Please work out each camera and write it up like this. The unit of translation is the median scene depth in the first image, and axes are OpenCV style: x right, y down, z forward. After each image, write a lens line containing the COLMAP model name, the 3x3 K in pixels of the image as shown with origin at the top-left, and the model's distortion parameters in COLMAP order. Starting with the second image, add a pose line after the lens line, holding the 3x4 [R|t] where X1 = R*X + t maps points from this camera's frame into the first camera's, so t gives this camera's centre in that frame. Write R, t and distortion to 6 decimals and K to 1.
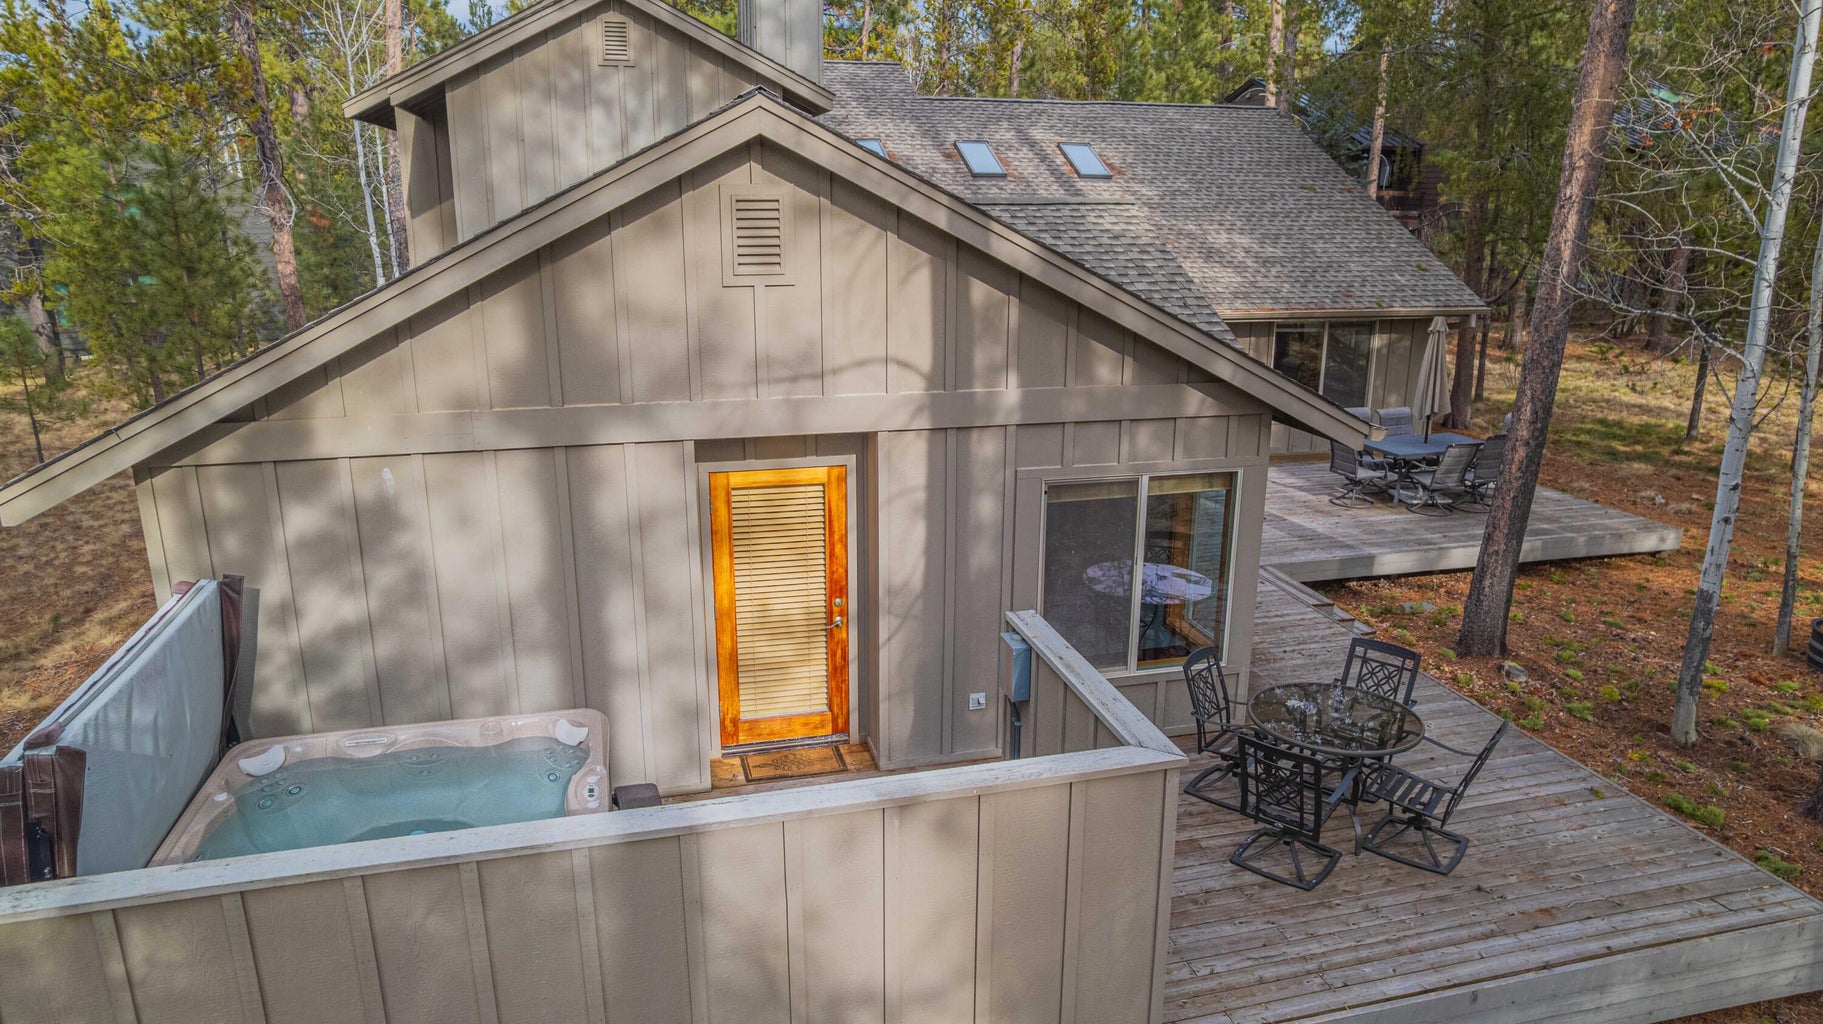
lens RADIAL K [[1148.8, 0, 889.4], [0, 1148.8, 546.3], [0, 0, 1]] dist [-0.042219, 0.000474]
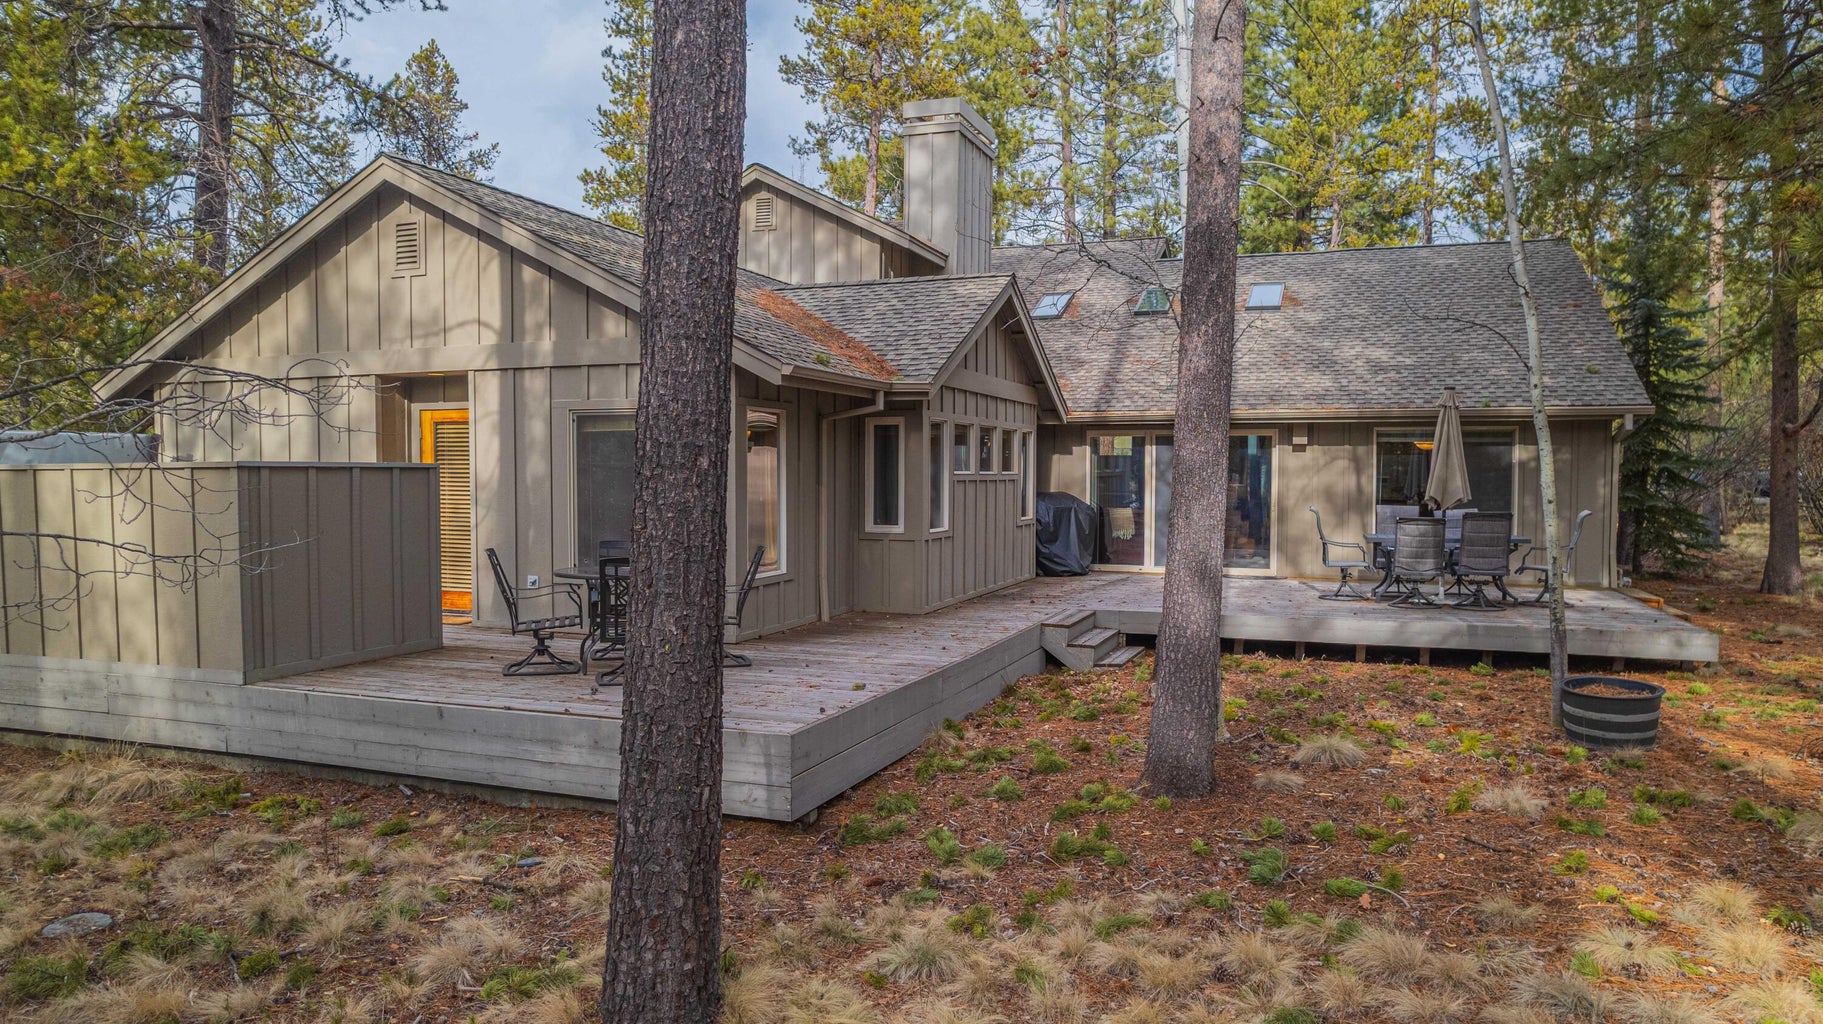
lens RADIAL K [[1181.1, 0, 911.5], [0, 1181.1, 512.0], [0, 0, 1]] dist [-0.064903, 0.054888]
pose [[0.827333, 0.023441, -0.561223, 1.312332], [-0.168058, 0.963693, -0.207493, 0.292720], [0.535982, 0.265984, 0.801234, 0.154633]]
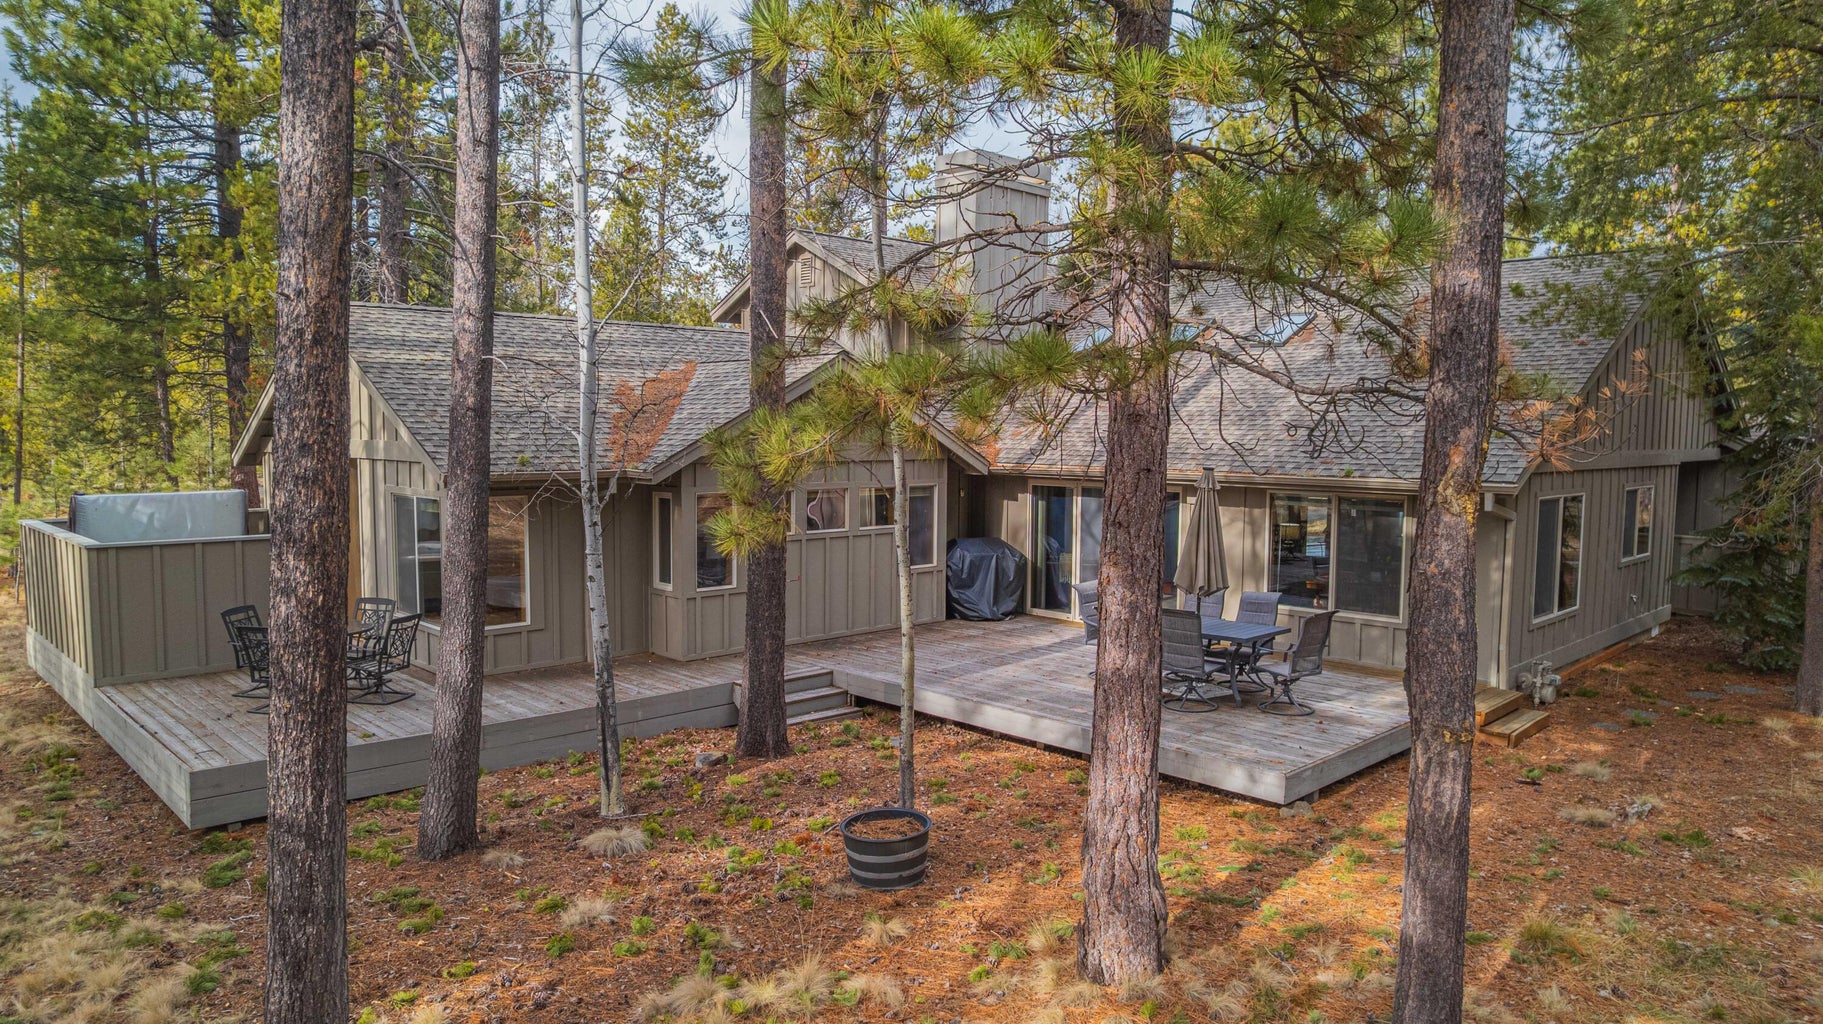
lens RADIAL K [[1163.4, 0, 911.5], [0, 1163.4, 512.0], [0, 0, 1]] dist [-0.035664, 0.002437]
pose [[0.515505, 0.067104, -0.854255, 2.208992], [-0.260218, 0.962108, -0.081454, -0.096325], [0.816420, 0.264282, 0.513433, 0.796198]]
